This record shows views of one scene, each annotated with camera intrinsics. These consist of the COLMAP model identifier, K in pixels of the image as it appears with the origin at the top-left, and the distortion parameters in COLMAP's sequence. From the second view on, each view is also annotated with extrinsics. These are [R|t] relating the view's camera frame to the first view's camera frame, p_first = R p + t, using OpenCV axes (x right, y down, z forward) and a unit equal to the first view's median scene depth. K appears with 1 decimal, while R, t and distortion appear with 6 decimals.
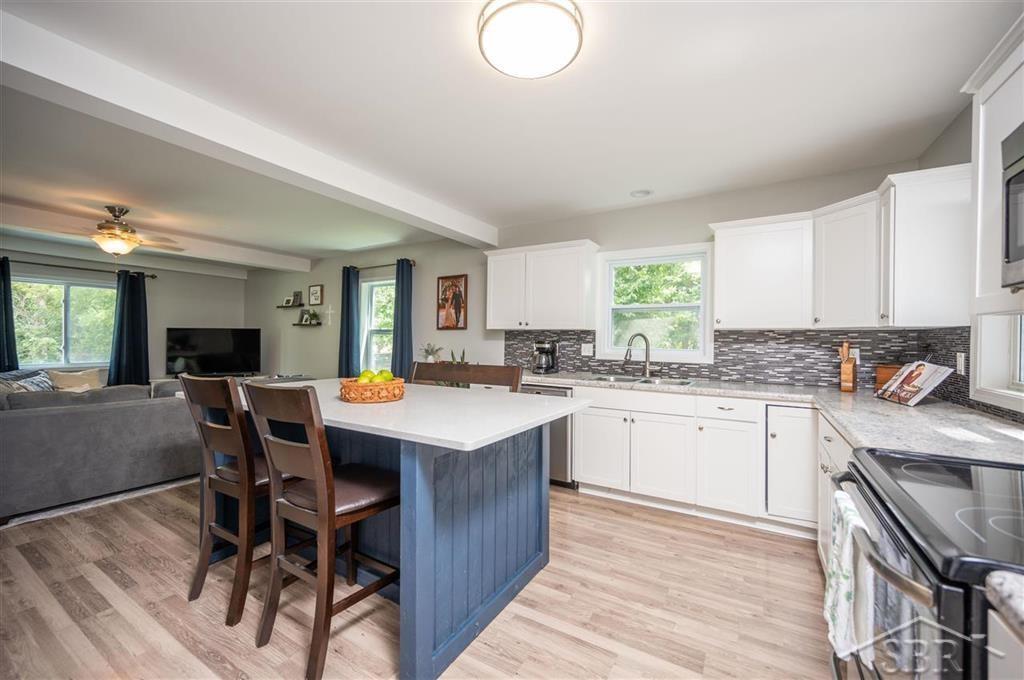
lens RADIAL K [[405.7, 0, 512.2], [0, 405.7, 339.2], [0, 0, 1]] dist [0.000414, 0.000007]
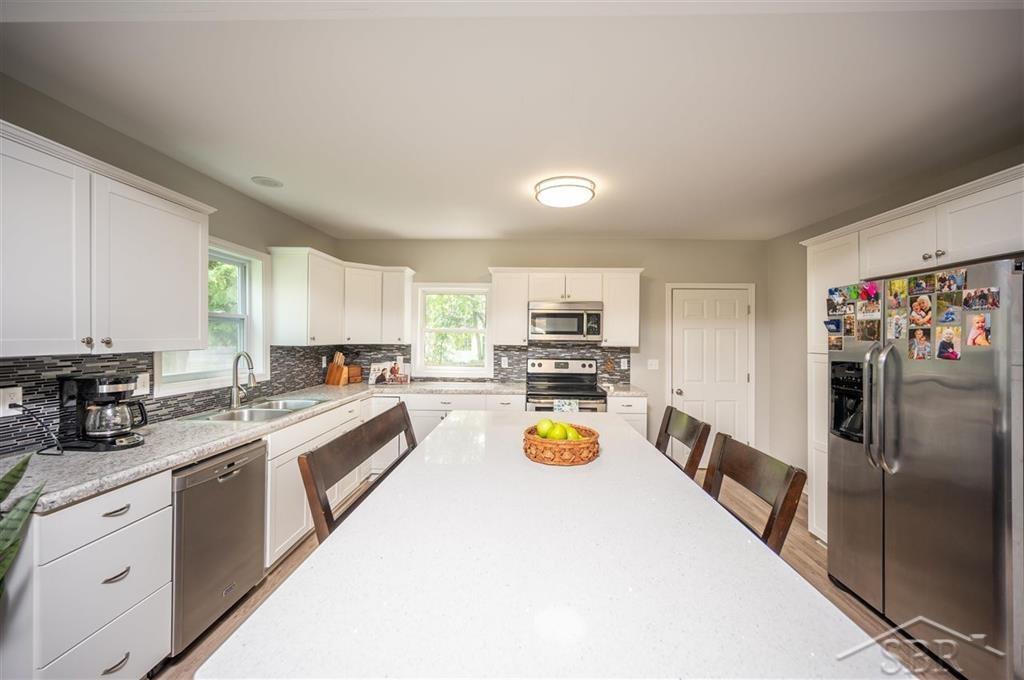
lens RADIAL K [[405.7, 0, 512.0], [0, 405.7, 335.0], [0, 0, 1]] dist [0.000414, 0.000007]
pose [[-0.495465, -0.009164, 0.868580, -0.636582], [-0.004578, 0.999958, 0.007938, -0.057167], [-0.868616, -0.000043, -0.495486, 0.937821]]
